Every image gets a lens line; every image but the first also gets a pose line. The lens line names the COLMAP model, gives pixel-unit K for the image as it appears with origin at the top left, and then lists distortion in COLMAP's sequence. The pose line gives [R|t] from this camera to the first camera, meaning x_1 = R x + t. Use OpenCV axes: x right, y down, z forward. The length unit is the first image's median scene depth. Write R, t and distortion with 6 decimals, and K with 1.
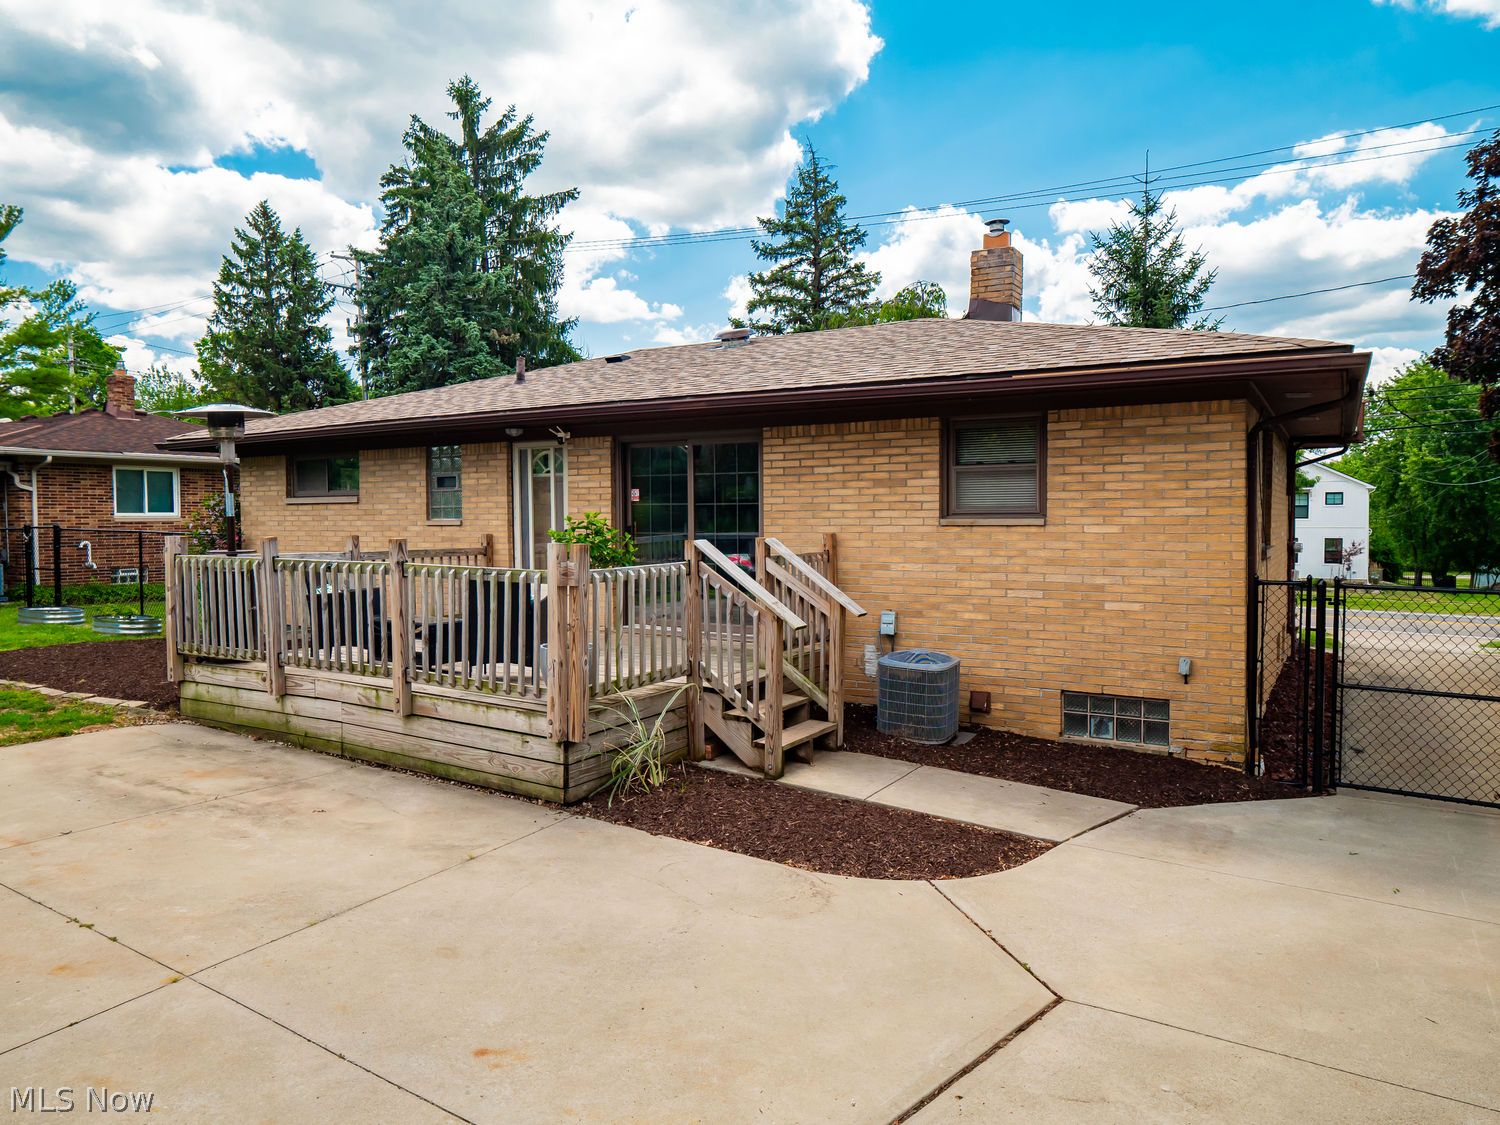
lens RADIAL K [[967.2, 0, 750.0], [0, 967.2, 562.5], [0, 0, 1]] dist [0.000567, 0.002887]
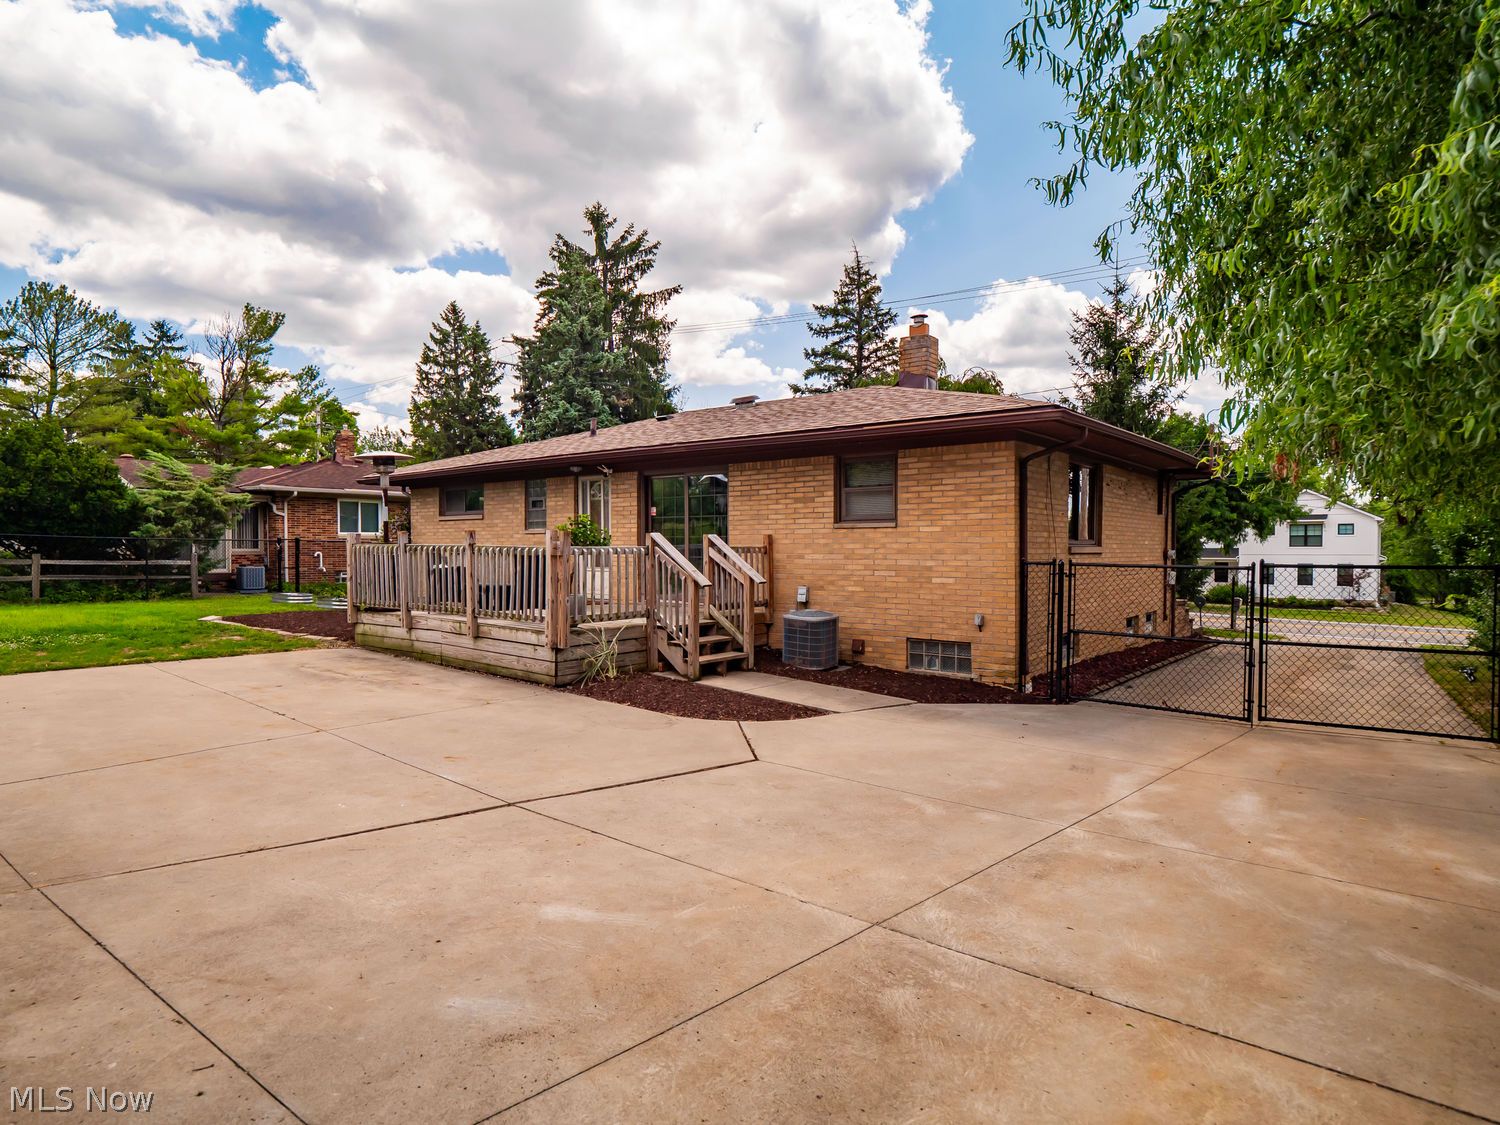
lens RADIAL K [[812.3, 0, 754.3], [0, 812.3, 580.7], [0, 0, 1]] dist [0.003913, -0.000662]
pose [[0.992533, 0.009259, -0.121625, 0.175908], [-0.009938, 0.999938, -0.004979, 0.038668], [0.121571, 0.006151, 0.992564, -0.197487]]
